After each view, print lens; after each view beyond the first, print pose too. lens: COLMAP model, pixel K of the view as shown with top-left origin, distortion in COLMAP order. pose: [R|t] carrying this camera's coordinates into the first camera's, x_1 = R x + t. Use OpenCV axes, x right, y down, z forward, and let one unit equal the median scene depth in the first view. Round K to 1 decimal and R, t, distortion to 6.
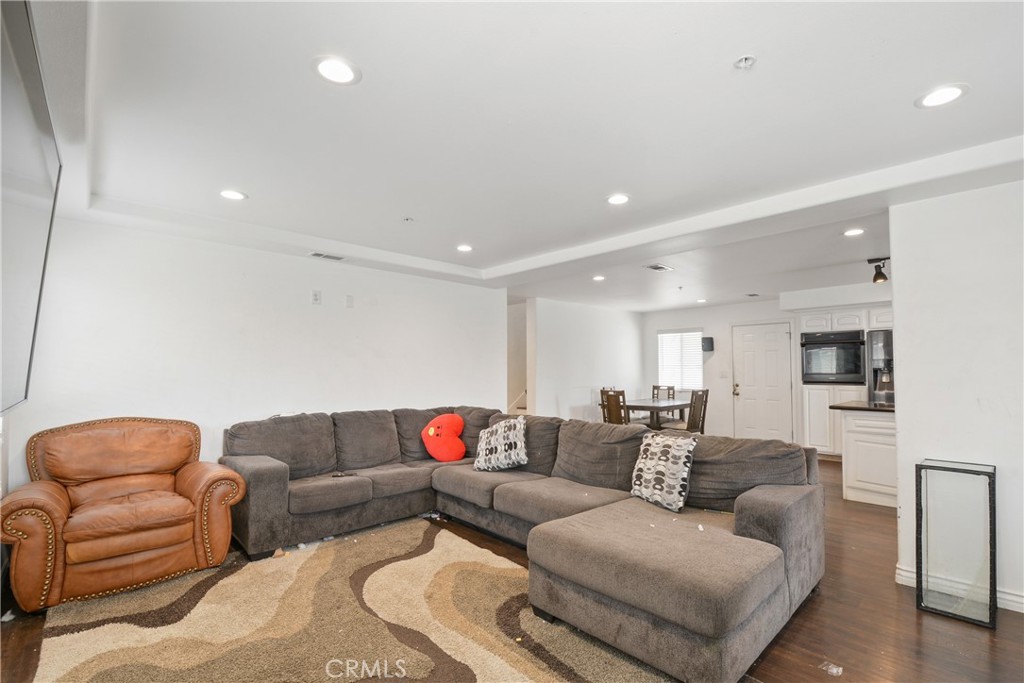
lens RADIAL K [[453.5, 0, 529.5], [0, 453.5, 368.5], [0, 0, 1]] dist [-0.000760, -0.000172]
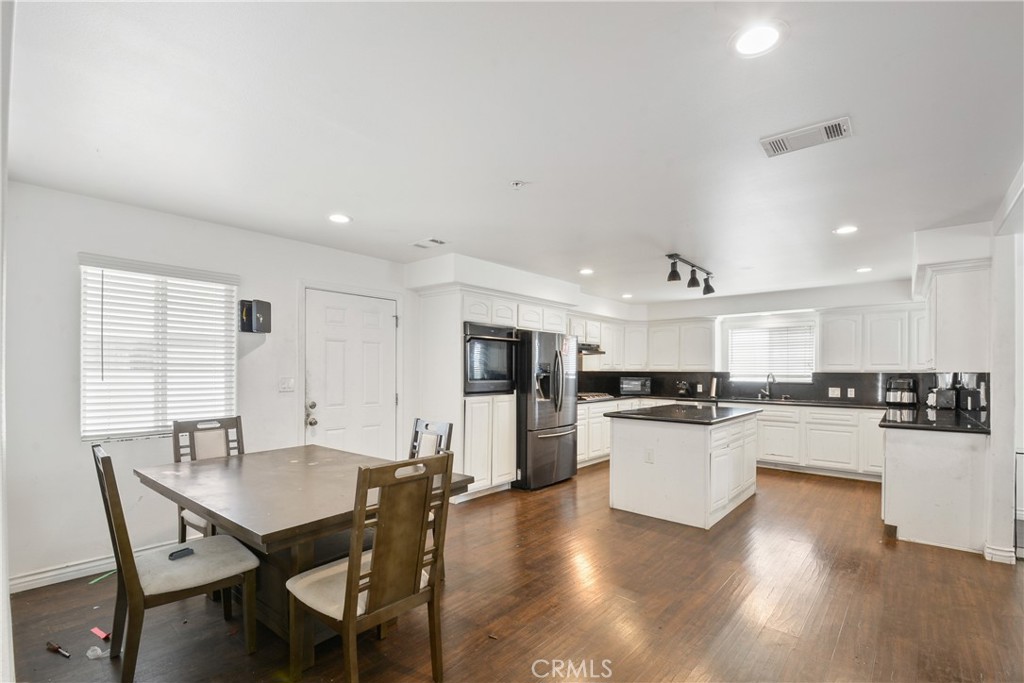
lens RADIAL K [[453.5, 0, 529.5], [0, 453.5, 368.5], [0, 0, 1]] dist [-0.000760, -0.000172]
pose [[-0.098827, 0.001928, 0.995103, -0.071355], [-0.012942, 0.999911, -0.003222, -0.005589], [-0.995020, -0.013197, -0.098793, 0.814776]]
